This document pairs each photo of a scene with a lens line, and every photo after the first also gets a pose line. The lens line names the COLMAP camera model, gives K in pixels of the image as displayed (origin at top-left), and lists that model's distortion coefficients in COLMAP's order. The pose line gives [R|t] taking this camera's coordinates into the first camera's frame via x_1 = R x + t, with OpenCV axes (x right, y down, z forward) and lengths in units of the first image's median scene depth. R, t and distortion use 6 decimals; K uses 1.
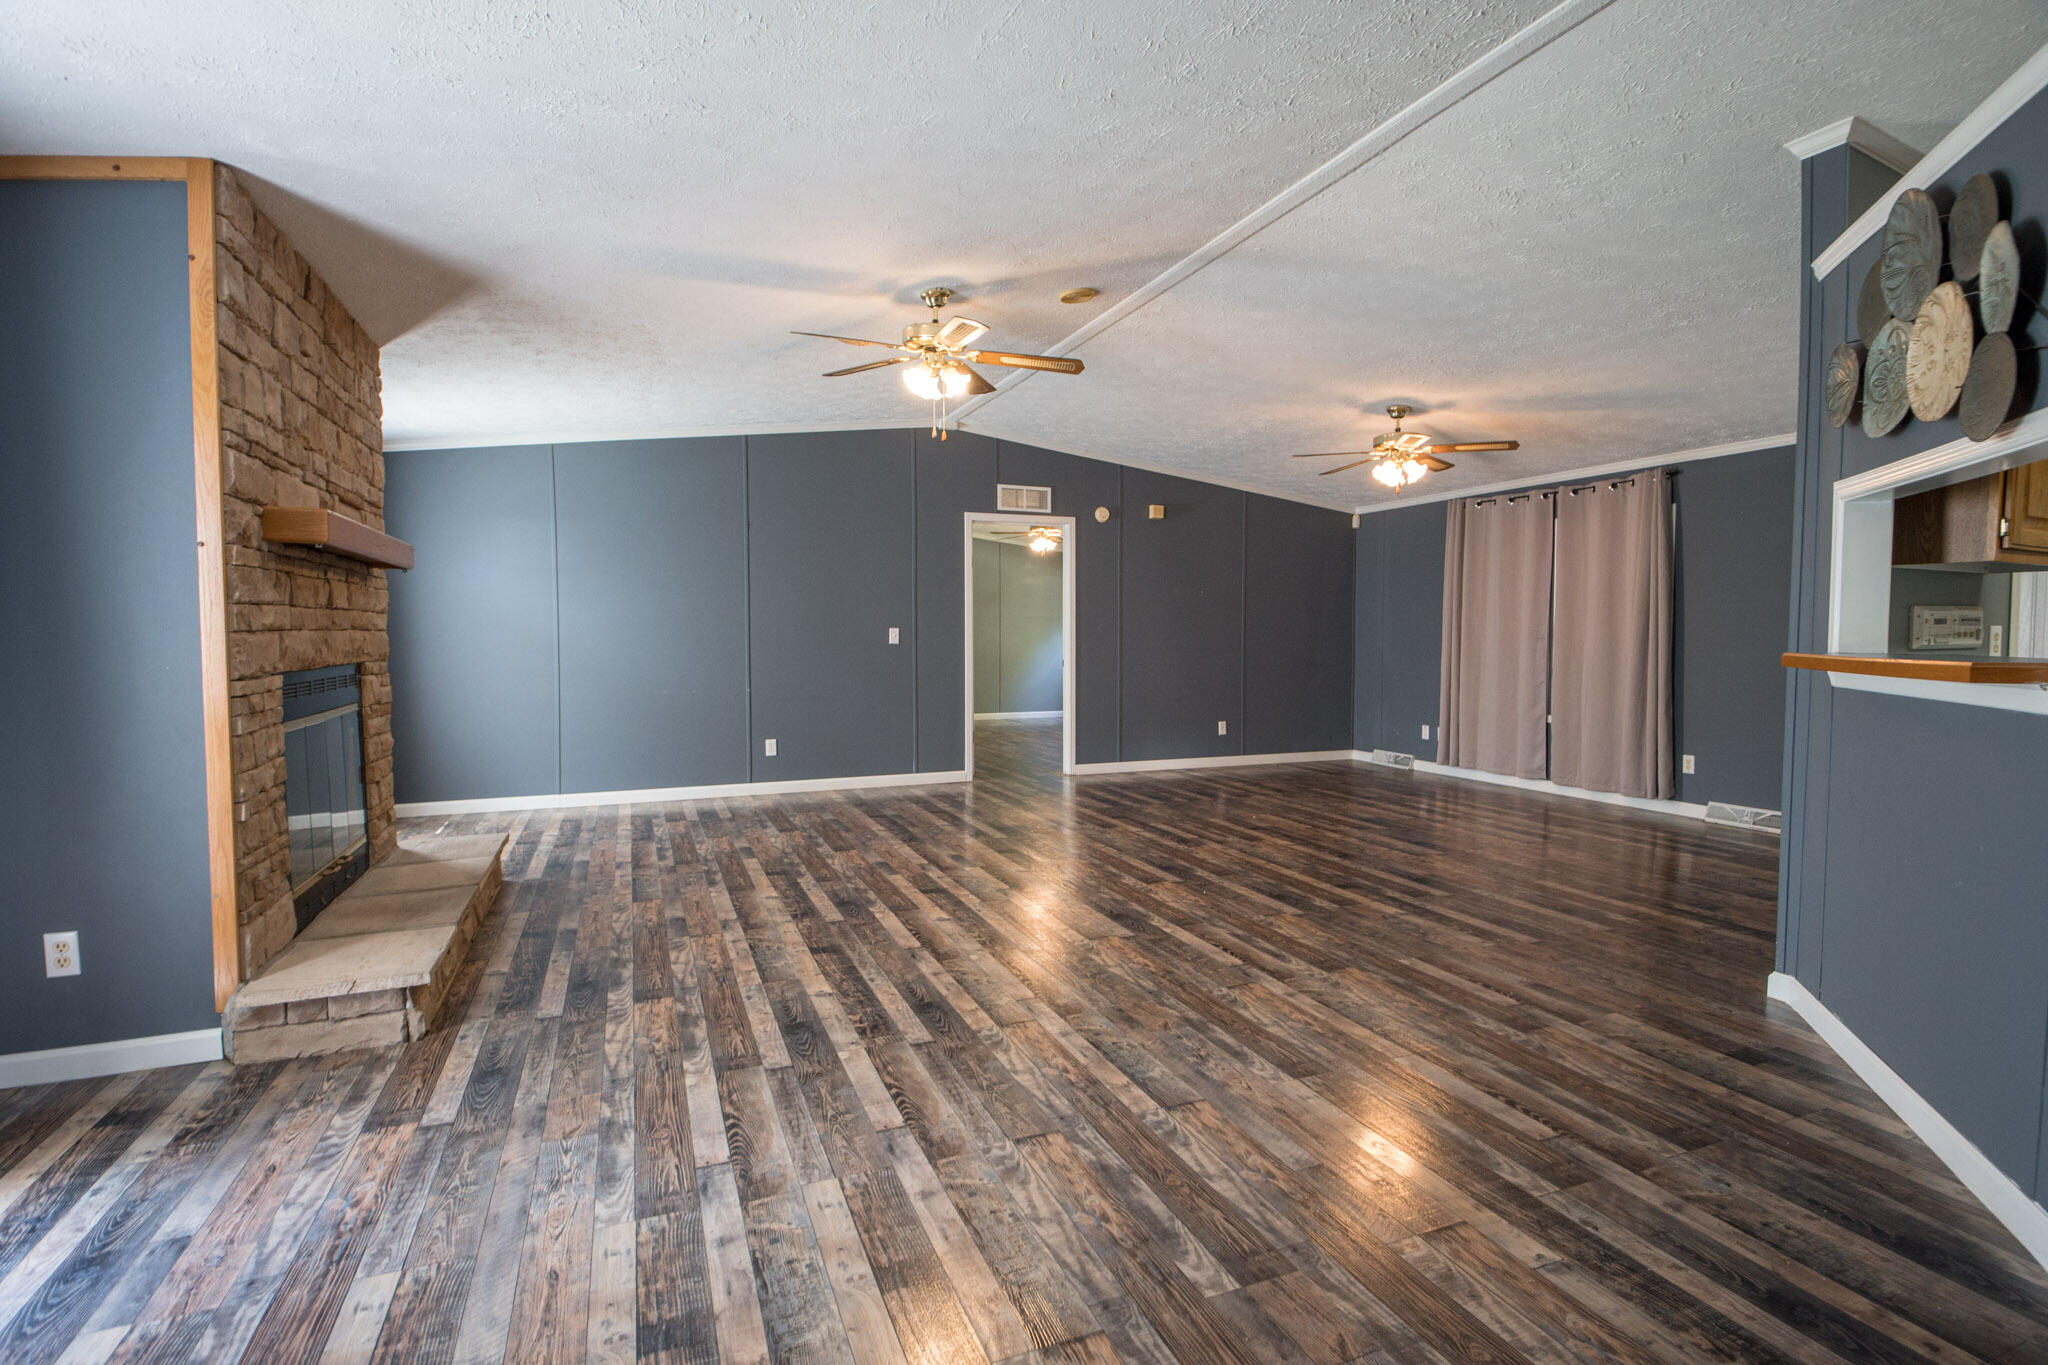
lens RADIAL K [[976.3, 0, 1031.0], [0, 976.3, 681.7], [0, 0, 1]] dist [0.006392, -0.009112]
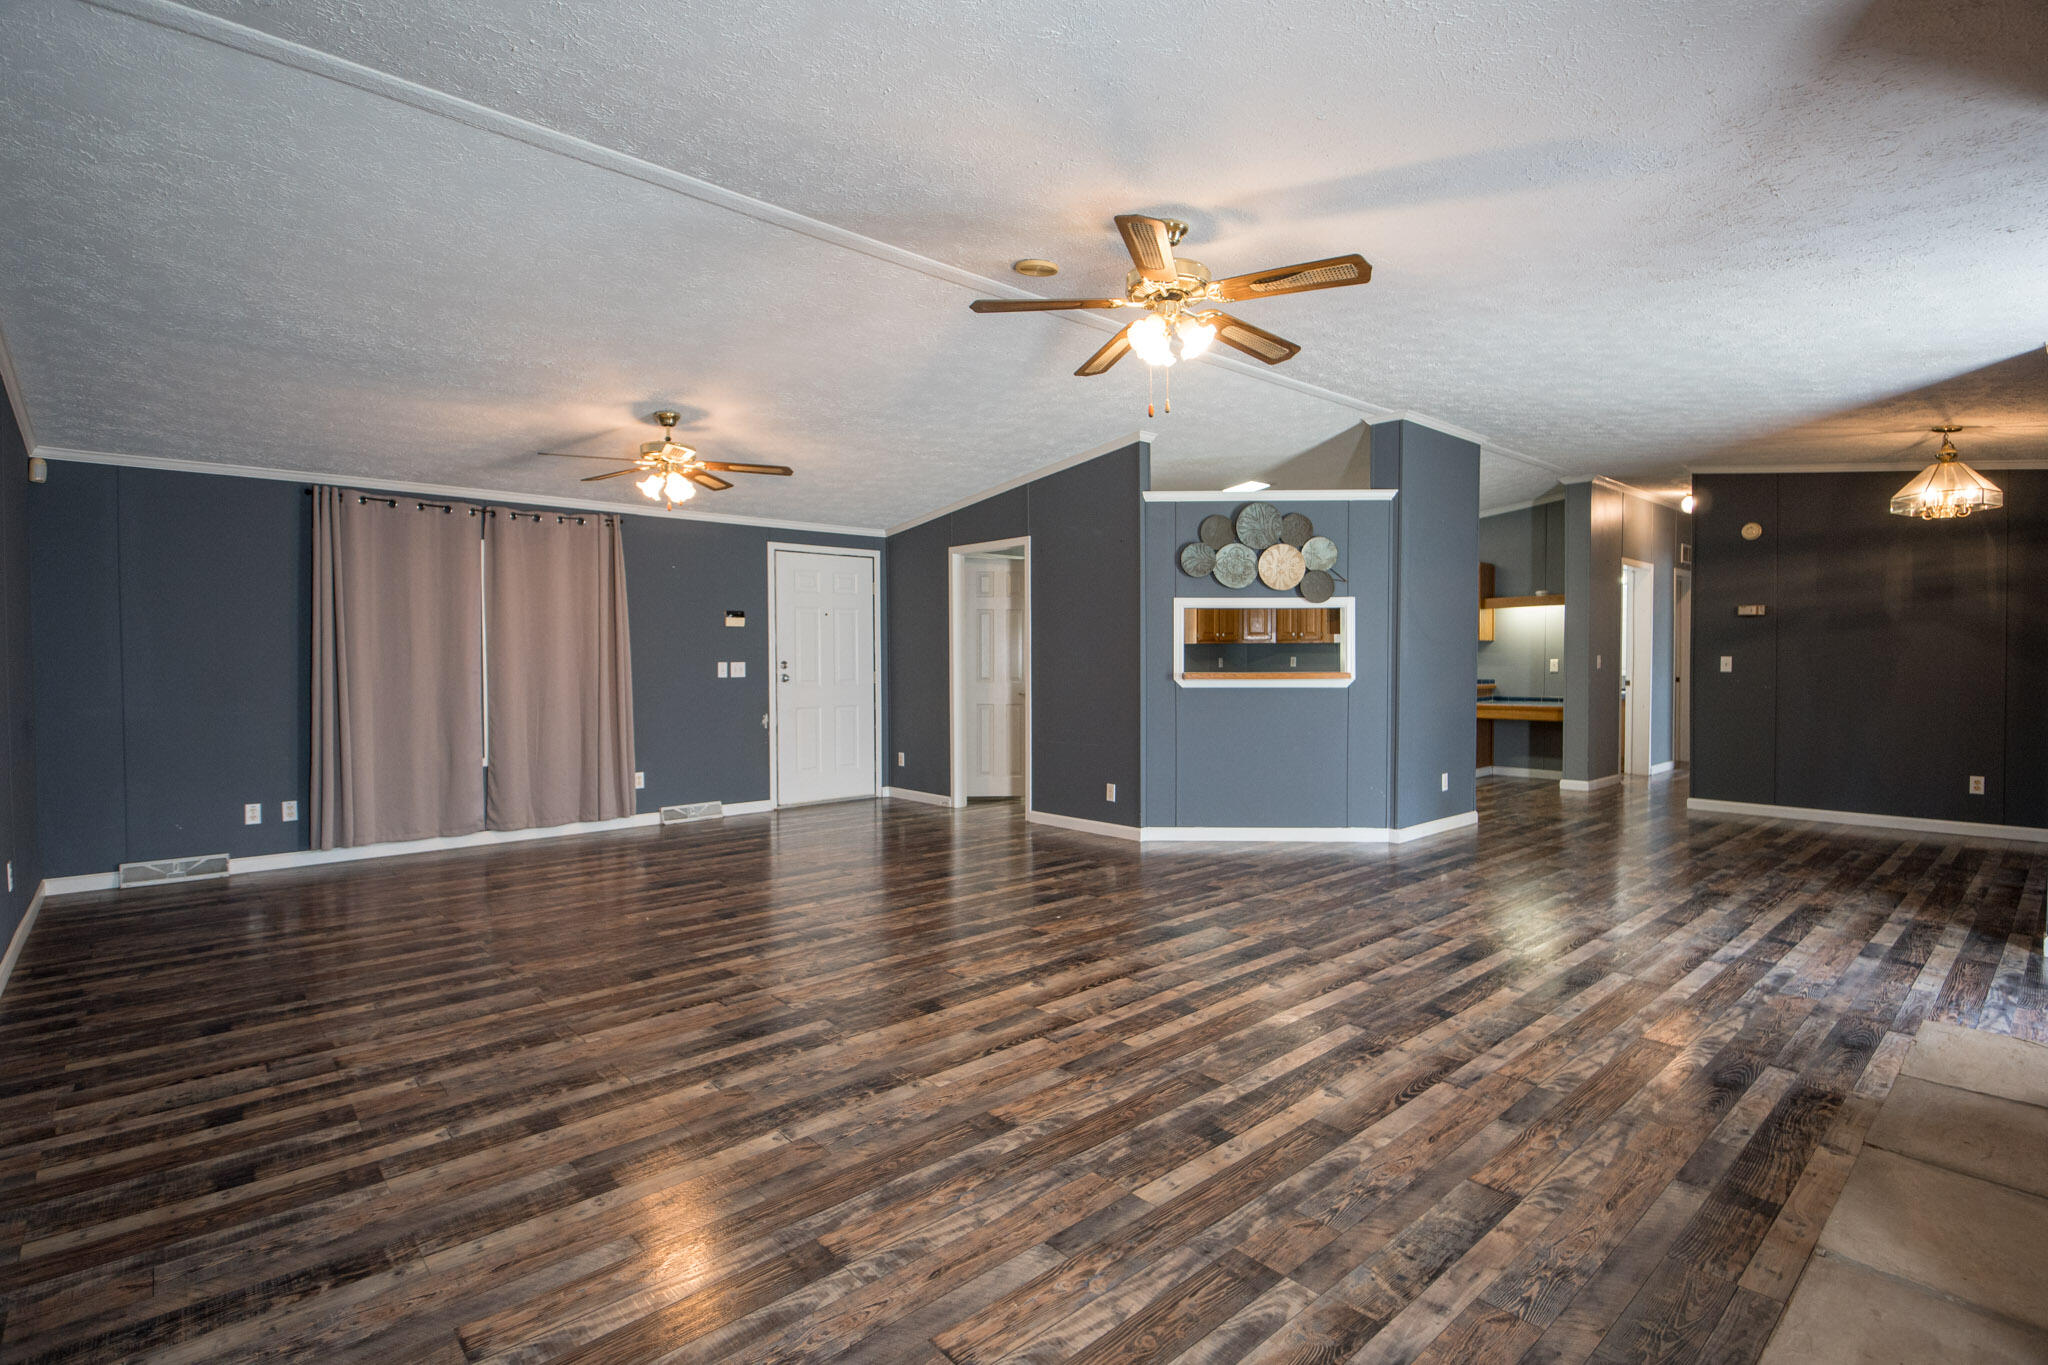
lens RADIAL K [[976.3, 0, 1027.9], [0, 976.3, 673.9], [0, 0, 1]] dist [0.006392, -0.009112]
pose [[-0.339127, -0.014450, 0.940630, -0.902963], [0.049033, 0.998251, 0.033013, -0.088846], [-0.939462, 0.057318, -0.337825, 1.586491]]
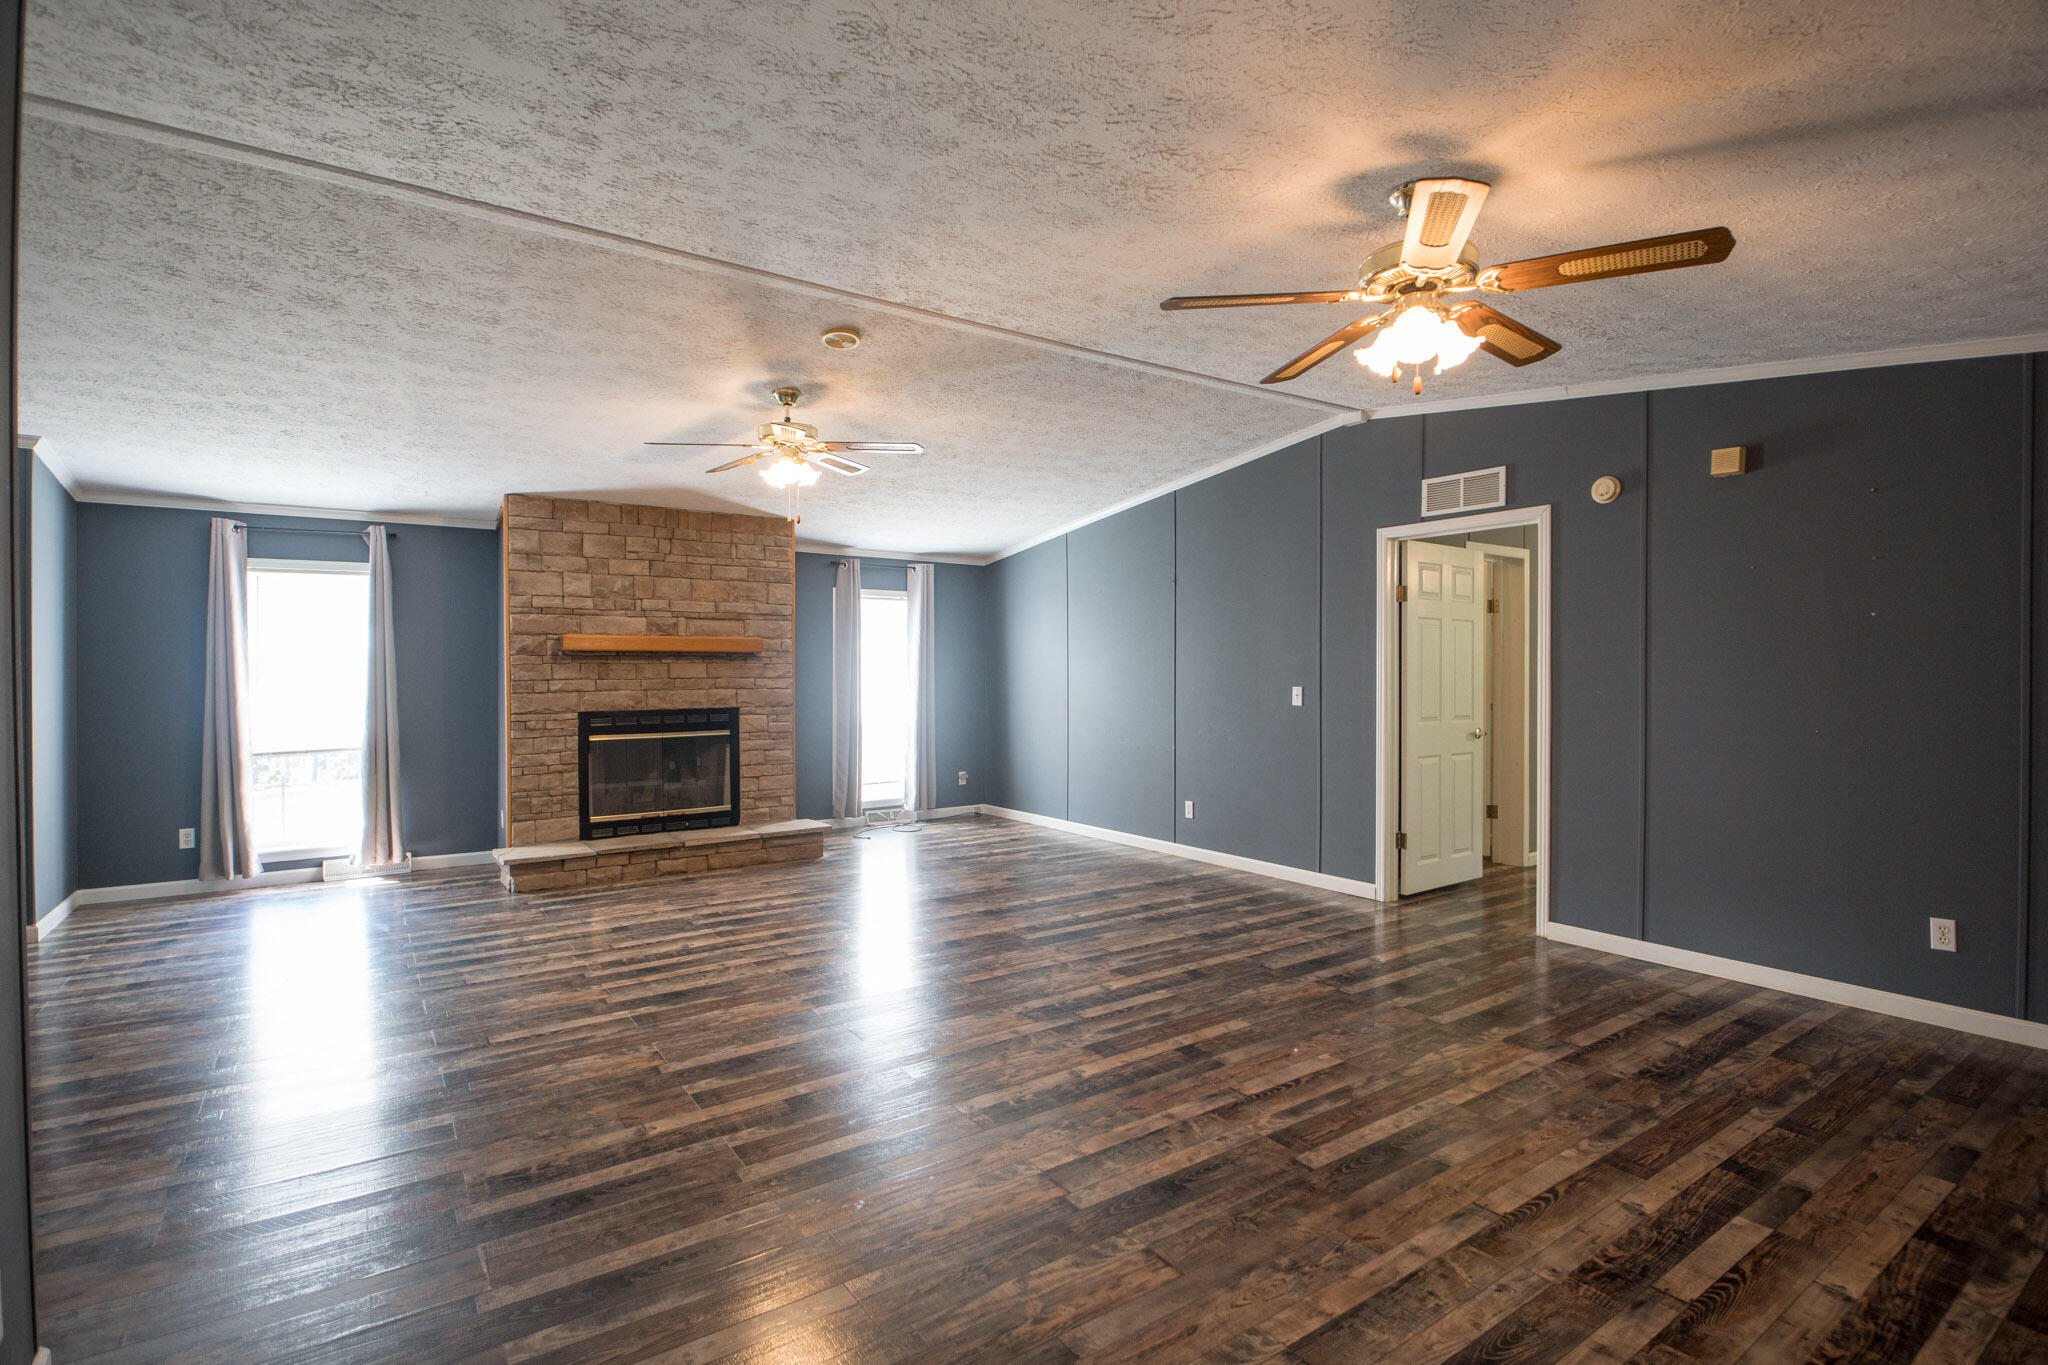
lens RADIAL K [[976.3, 0, 1014.7], [0, 976.3, 682.6], [0, 0, 1]] dist [0.006392, -0.009112]
pose [[0.208057, 0.012305, -0.978039, 1.187082], [-0.048116, 0.998839, 0.002331, -0.096214], [0.976932, 0.046574, 0.208408, 1.187879]]
